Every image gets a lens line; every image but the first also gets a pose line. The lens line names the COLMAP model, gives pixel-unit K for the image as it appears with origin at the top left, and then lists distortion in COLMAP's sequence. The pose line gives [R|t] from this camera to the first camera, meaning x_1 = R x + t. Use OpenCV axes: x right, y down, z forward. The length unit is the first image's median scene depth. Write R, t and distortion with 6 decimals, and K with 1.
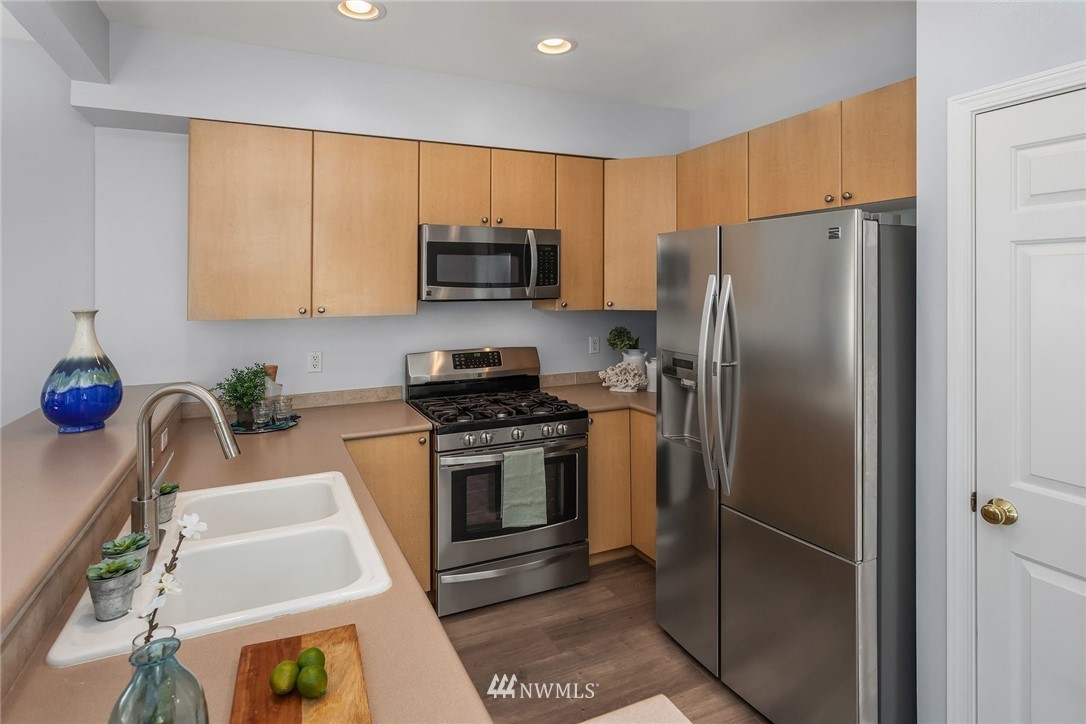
lens RADIAL K [[592.8, 0, 543.0], [0, 592.8, 362.0], [0, 0, 1]] dist [-0.002145, 0.000904]
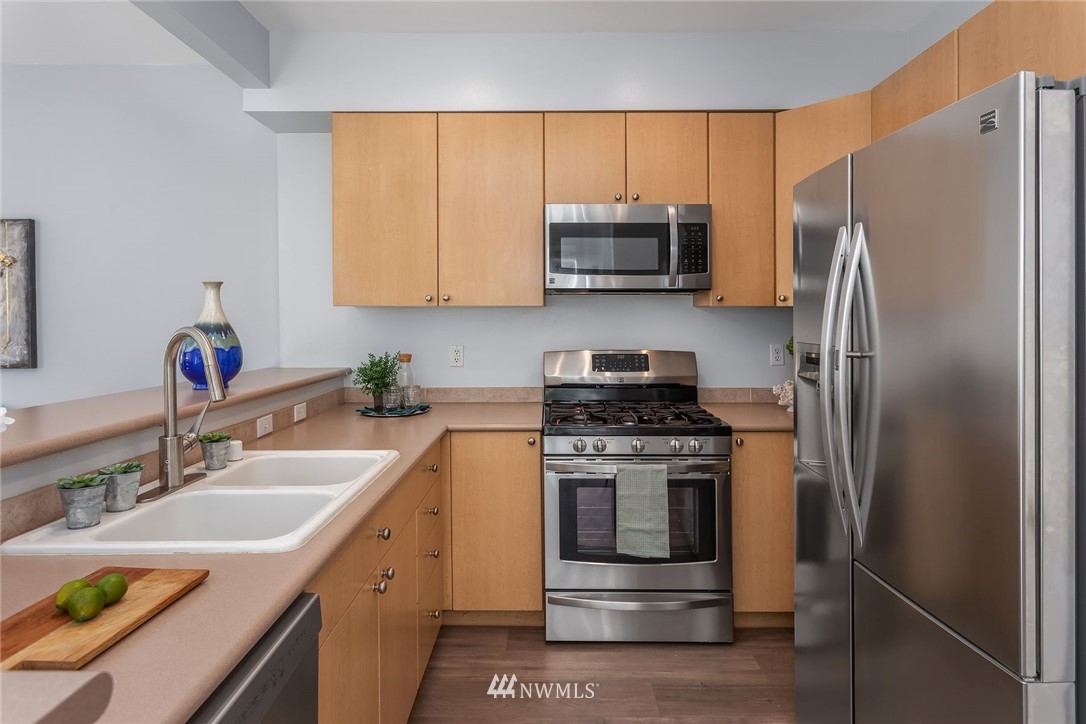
lens RADIAL K [[622.8, 0, 543.4], [0, 622.8, 386.4], [0, 0, 1]] dist [0.003017, -0.001066]
pose [[0.900903, 0.058911, -0.430003, 0.214014], [-0.067761, 0.997688, -0.005282, 0.050948], [0.428697, 0.033896, 0.902812, 0.135080]]
